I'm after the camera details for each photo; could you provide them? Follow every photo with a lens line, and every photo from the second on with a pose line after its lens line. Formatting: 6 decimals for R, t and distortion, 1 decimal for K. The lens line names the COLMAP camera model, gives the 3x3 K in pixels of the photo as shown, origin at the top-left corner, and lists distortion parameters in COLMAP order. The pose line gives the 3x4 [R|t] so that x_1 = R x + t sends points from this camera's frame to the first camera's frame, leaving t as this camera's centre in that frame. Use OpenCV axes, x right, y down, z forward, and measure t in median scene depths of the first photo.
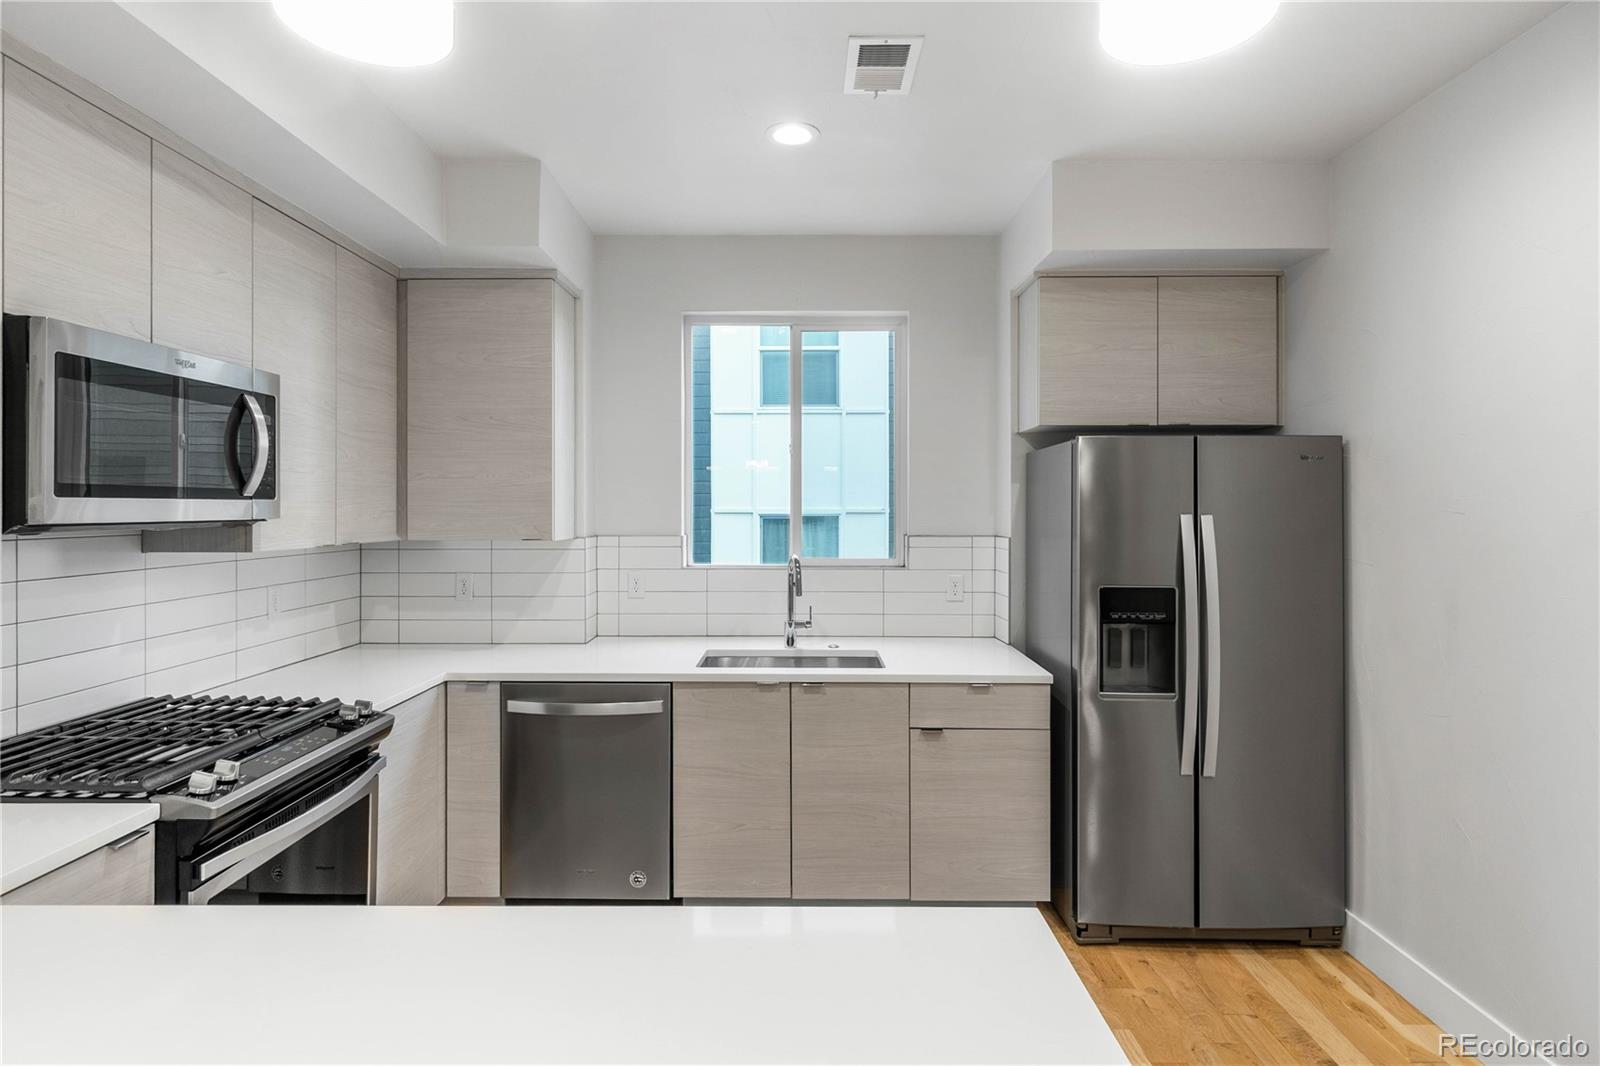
lens RADIAL K [[838.0, 0, 801.6], [0, 838.0, 508.6], [0, 0, 1]] dist [-0.002199, 0.001520]
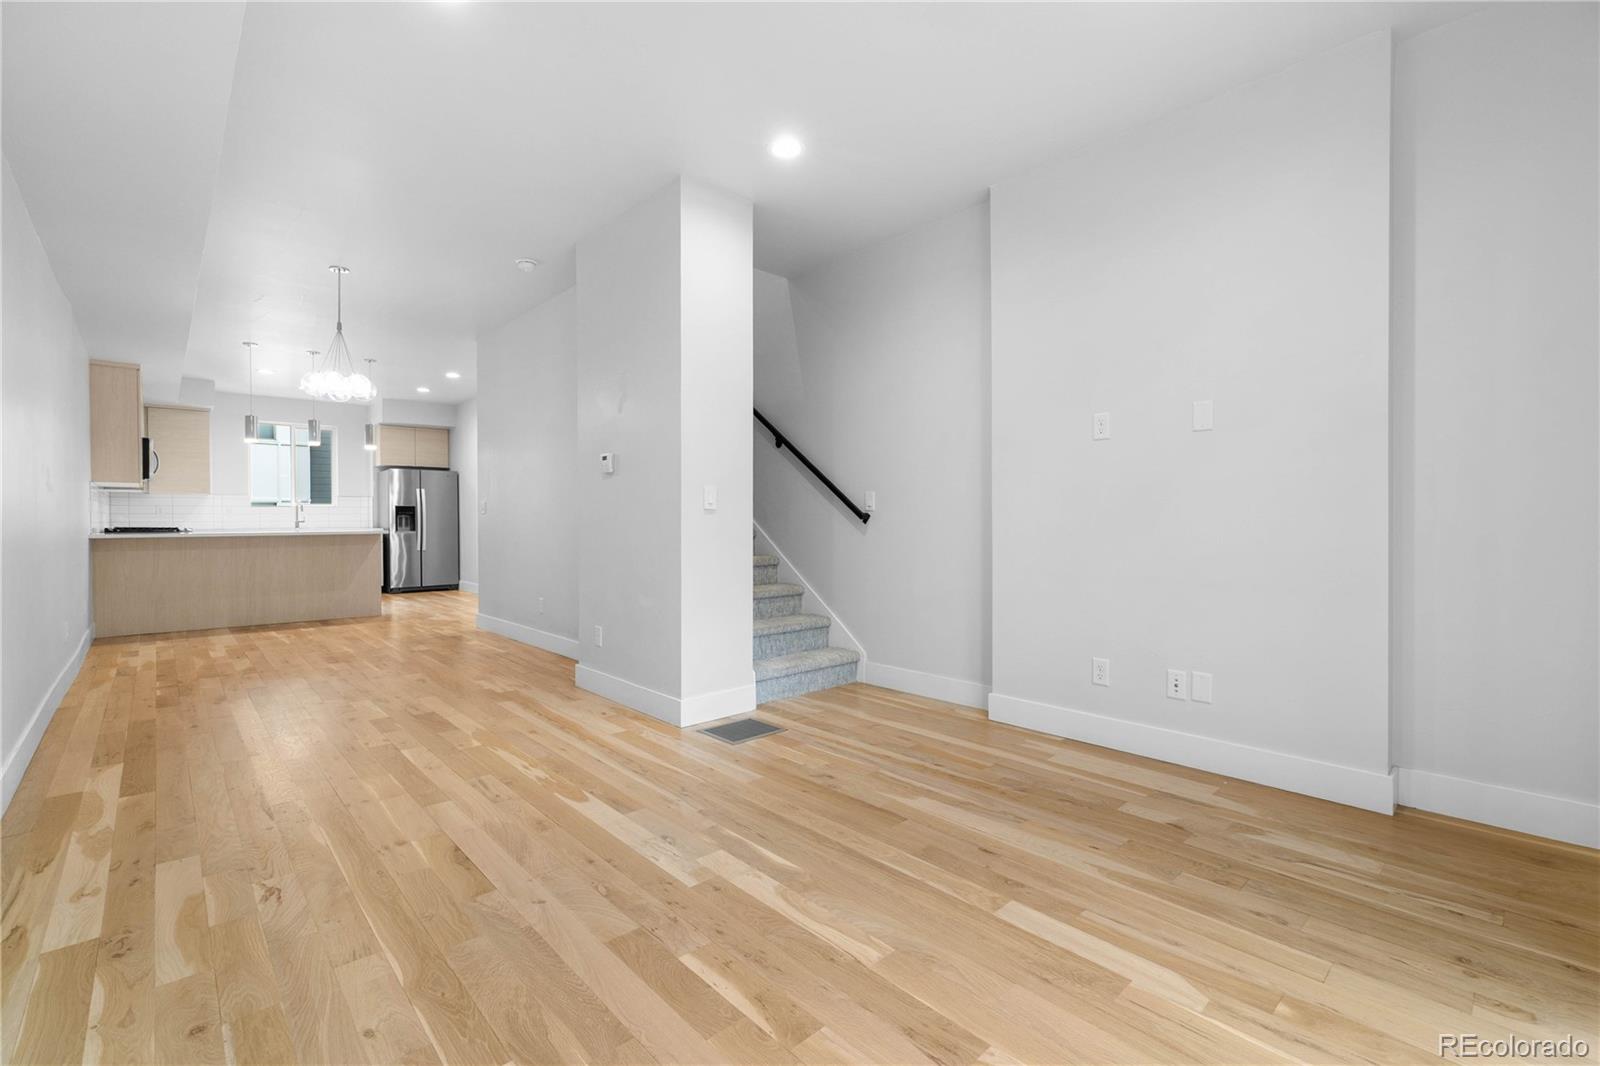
lens RADIAL K [[696.5, 0, 783.4], [0, 696.5, 522.1], [0, 0, 1]] dist [0.000477, 0.000178]
pose [[0.738517, -0.007389, 0.674194, -0.521481], [0.006204, 0.999972, 0.004163, 0.164113], [-0.674206, 0.001108, 0.738543, -2.699012]]
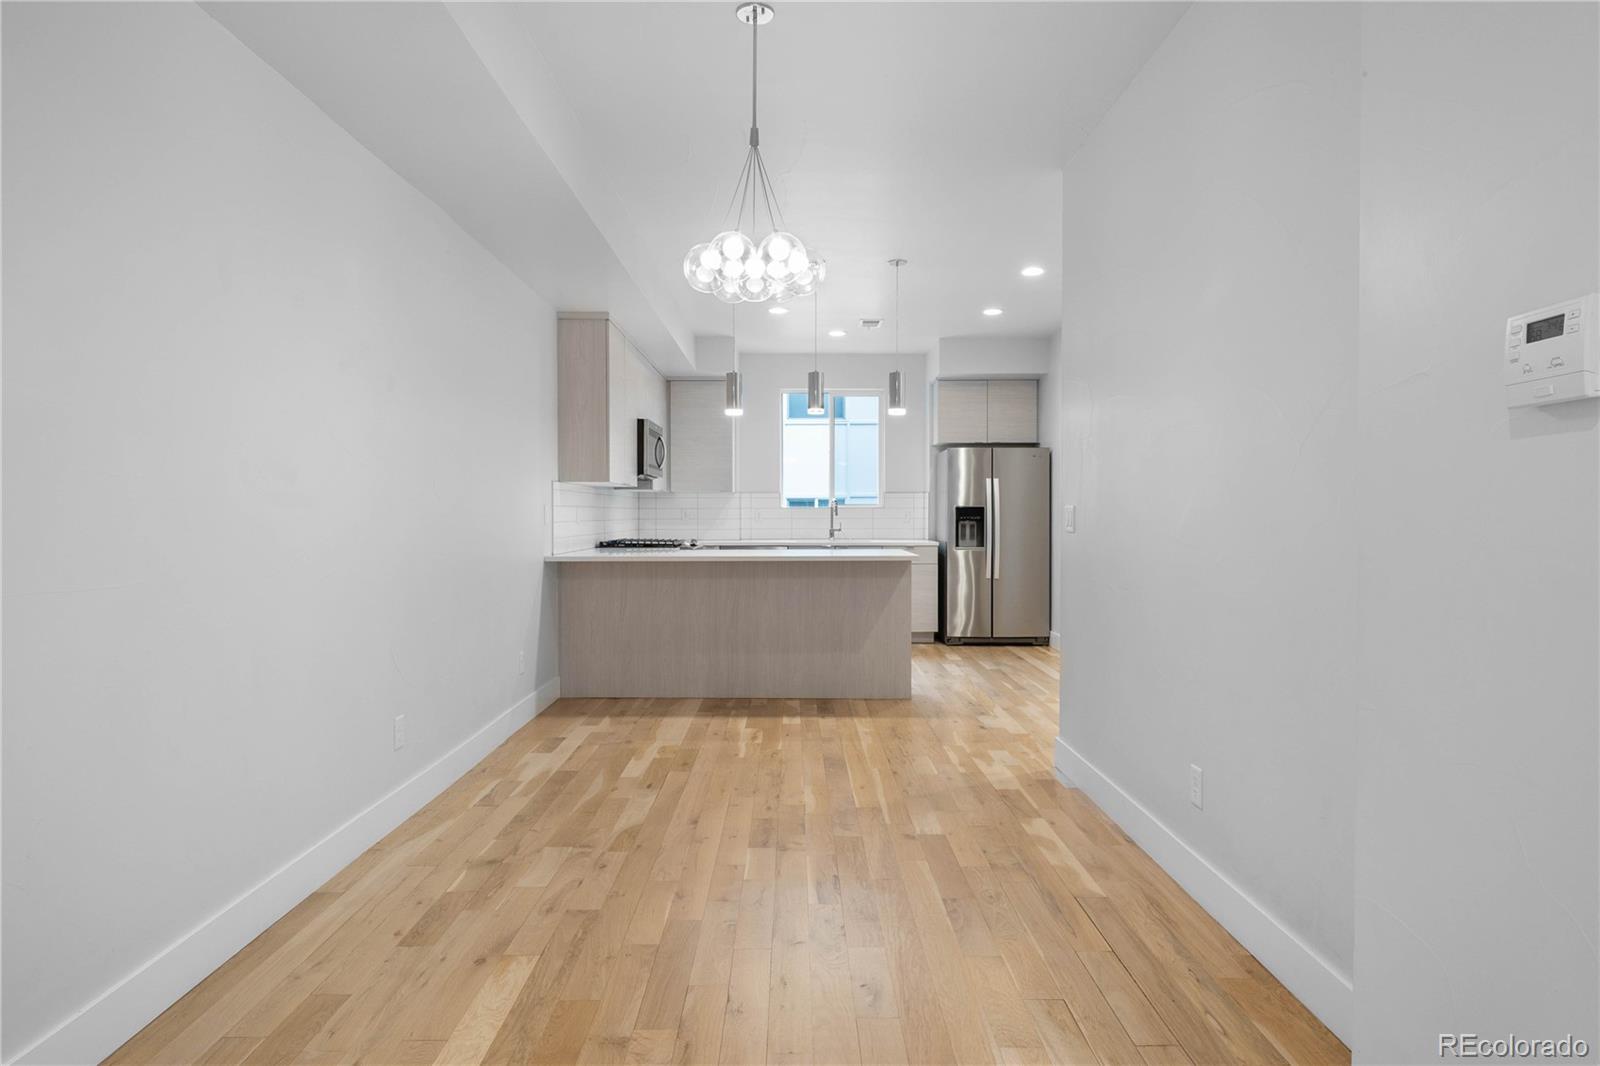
lens RADIAL K [[927.4, 0, 800.0], [0, 927.4, 533.0], [0, 0, 1]] dist [0.002902, 0.000250]
pose [[0.999970, -0.001299, 0.007620, -0.140043], [0.001142, 0.999788, 0.020539, 0.111651], [-0.007645, -0.020530, 0.999760, -1.789480]]
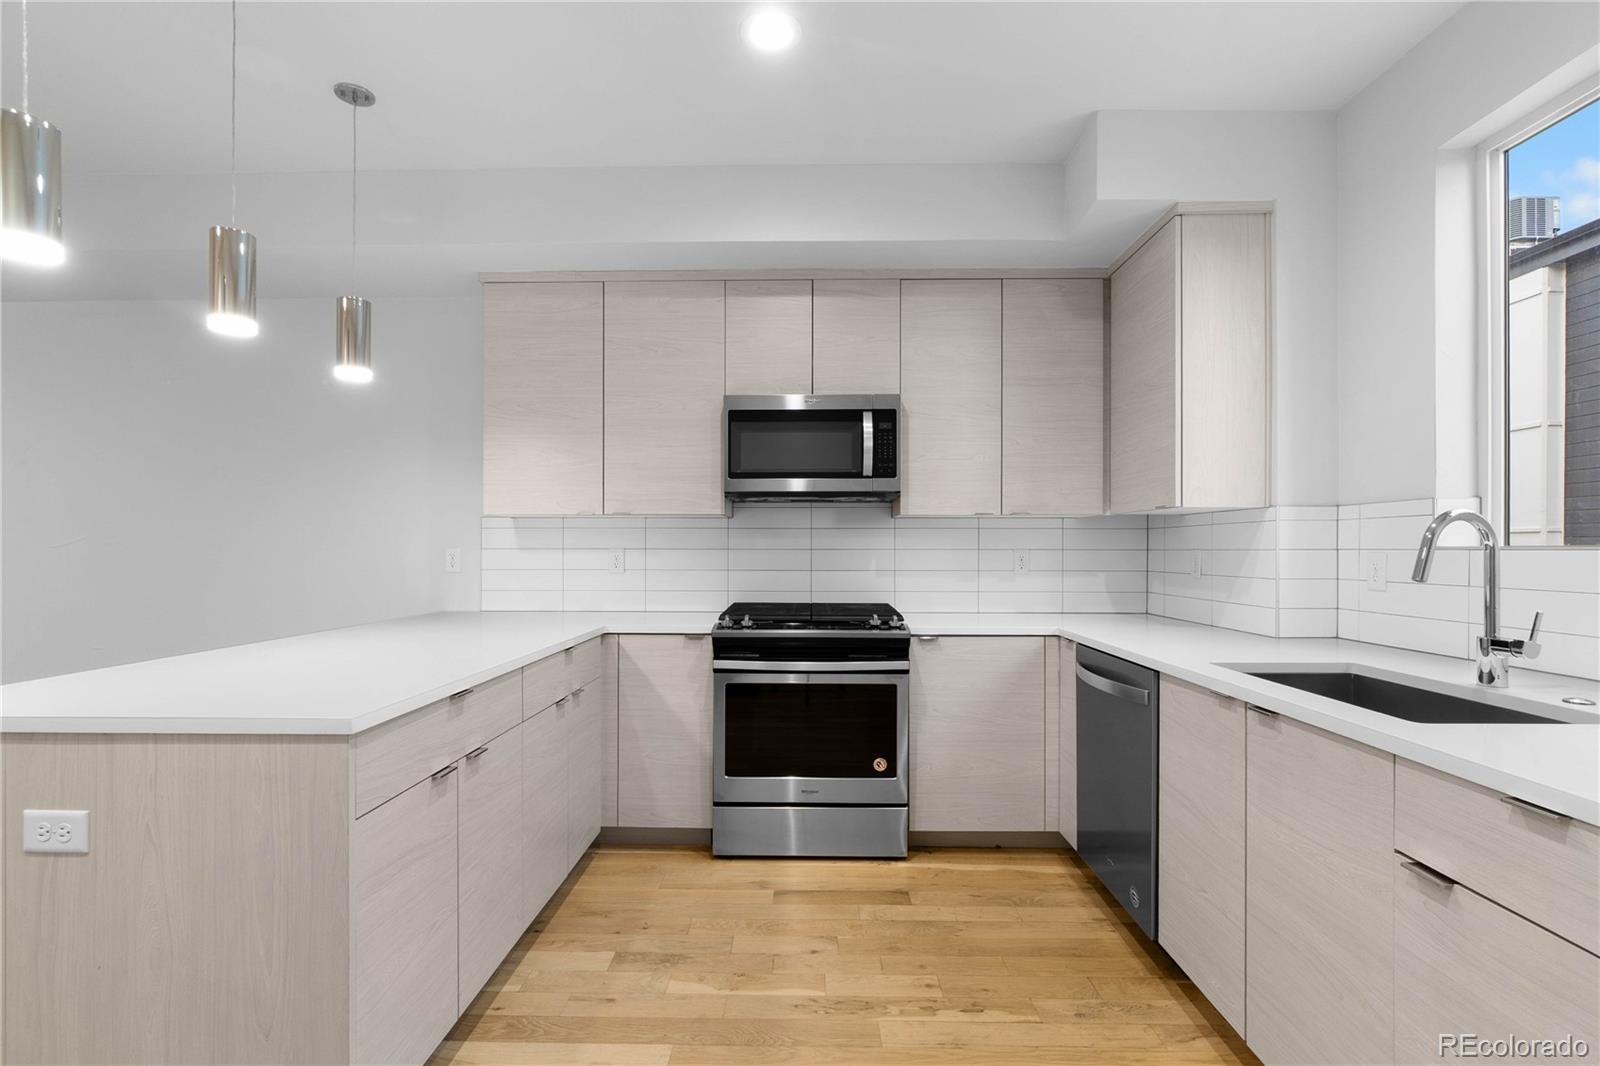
lens RADIAL K [[737.3, 0, 799.8], [0, 737.3, 551.2], [0, 0, 1]] dist [-0.002602, 0.000154]
pose [[-0.013158, 0.000781, -0.999913, 0.544465], [-0.001440, 0.999999, 0.000800, 0.094330], [0.999912, 0.001450, -0.013157, 0.669046]]
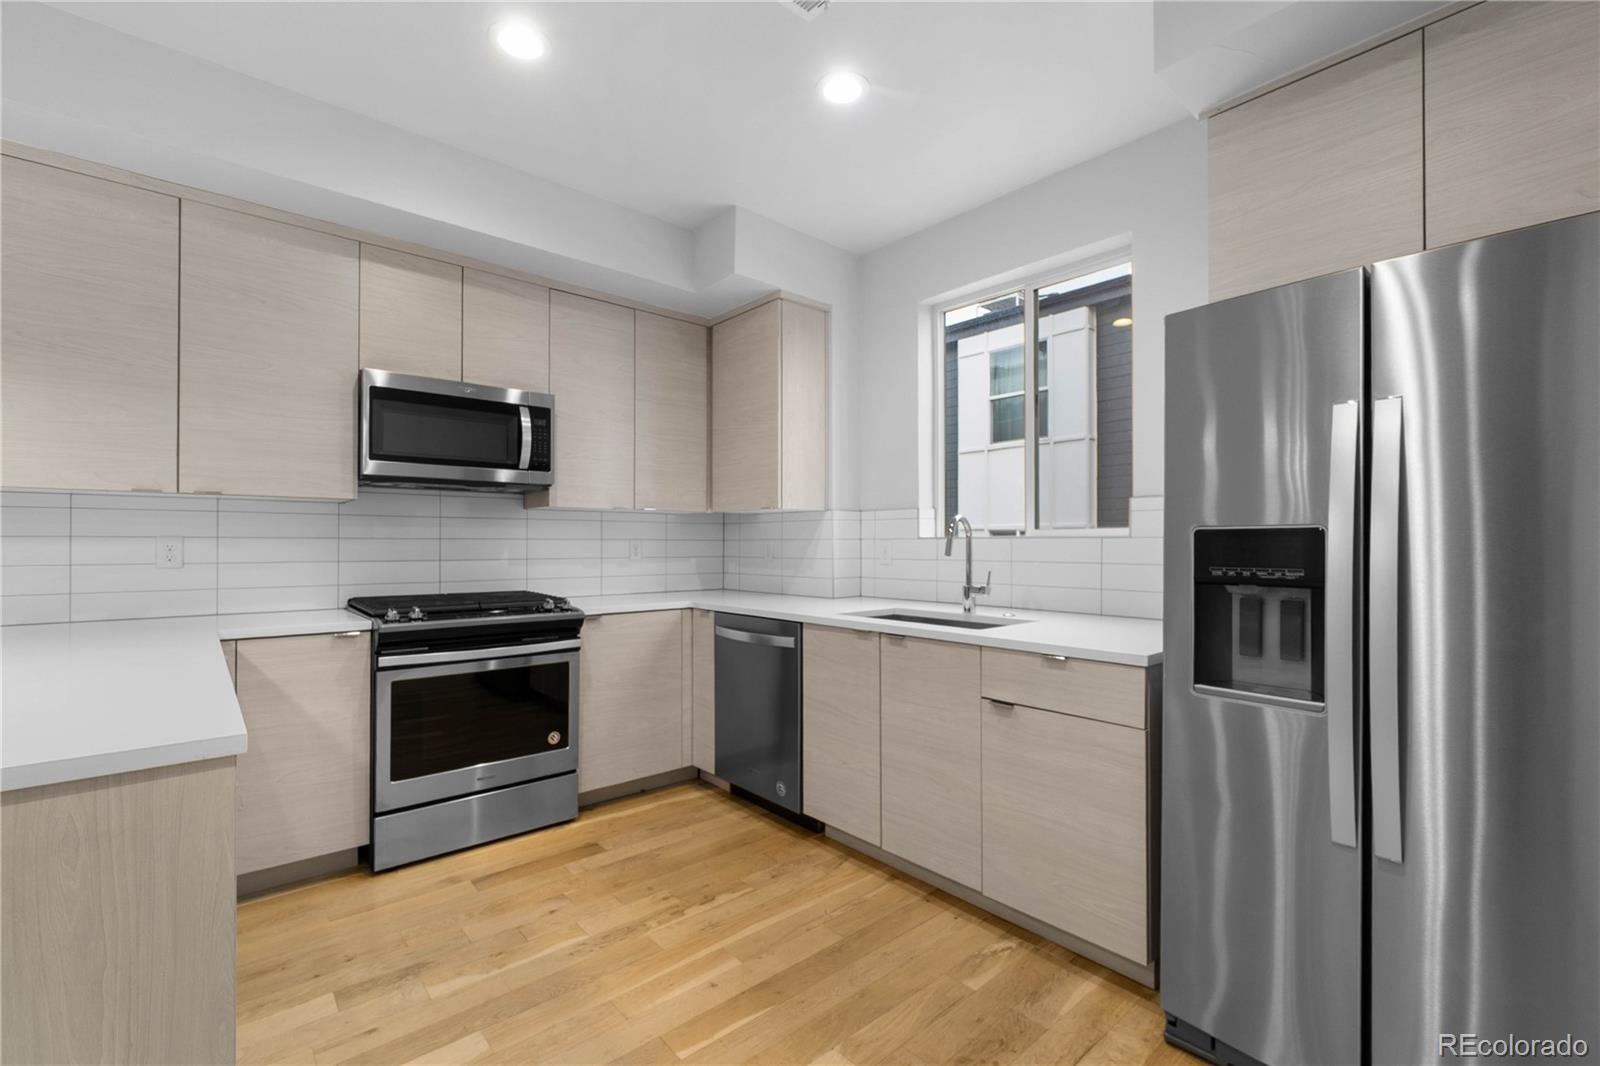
lens RADIAL K [[695.8, 0, 803.2], [0, 695.8, 540.1], [0, 0, 1]] dist [0.000528, 0.000505]
pose [[0.665743, -0.005664, -0.746159, 0.546268], [0.000904, 0.999977, -0.006784, 0.102258], [0.746180, 0.003842, 0.665733, 0.374651]]
